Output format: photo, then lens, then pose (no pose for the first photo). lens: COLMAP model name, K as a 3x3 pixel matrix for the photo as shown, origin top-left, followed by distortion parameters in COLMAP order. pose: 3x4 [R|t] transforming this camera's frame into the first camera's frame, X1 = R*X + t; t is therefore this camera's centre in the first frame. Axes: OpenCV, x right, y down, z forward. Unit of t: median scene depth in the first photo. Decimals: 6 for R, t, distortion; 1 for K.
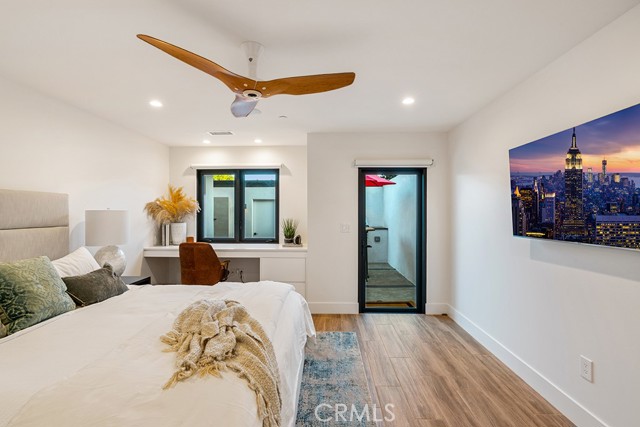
lens RADIAL K [[290.0, 0, 318.0], [0, 290.0, 214.0], [0, 0, 1]] dist [-0.003735, 0.000834]
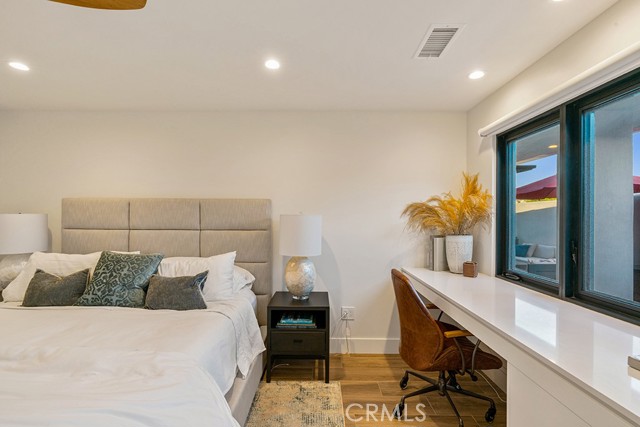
lens RADIAL K [[290.0, 0, 318.0], [0, 290.0, 214.0], [0, 0, 1]] dist [-0.003735, 0.000834]
pose [[0.017360, -0.016493, -0.999713, 0.113589], [-0.010871, 0.999802, -0.016683, -0.000303], [0.999790, 0.011157, 0.017177, 0.795570]]
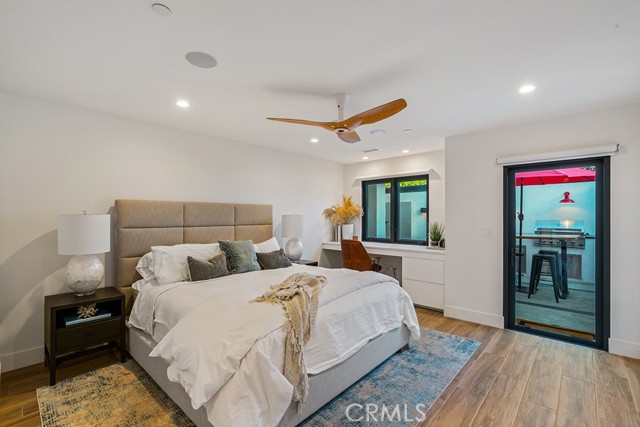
lens RADIAL K [[290.0, 0, 318.0], [0, 290.0, 214.0], [0, 0, 1]] dist [-0.003735, 0.000834]
pose [[0.756605, -0.006292, -0.653842, 0.287456], [-0.002761, 0.999914, -0.012817, 0.001999], [0.653866, 0.011503, 0.756523, -0.056162]]
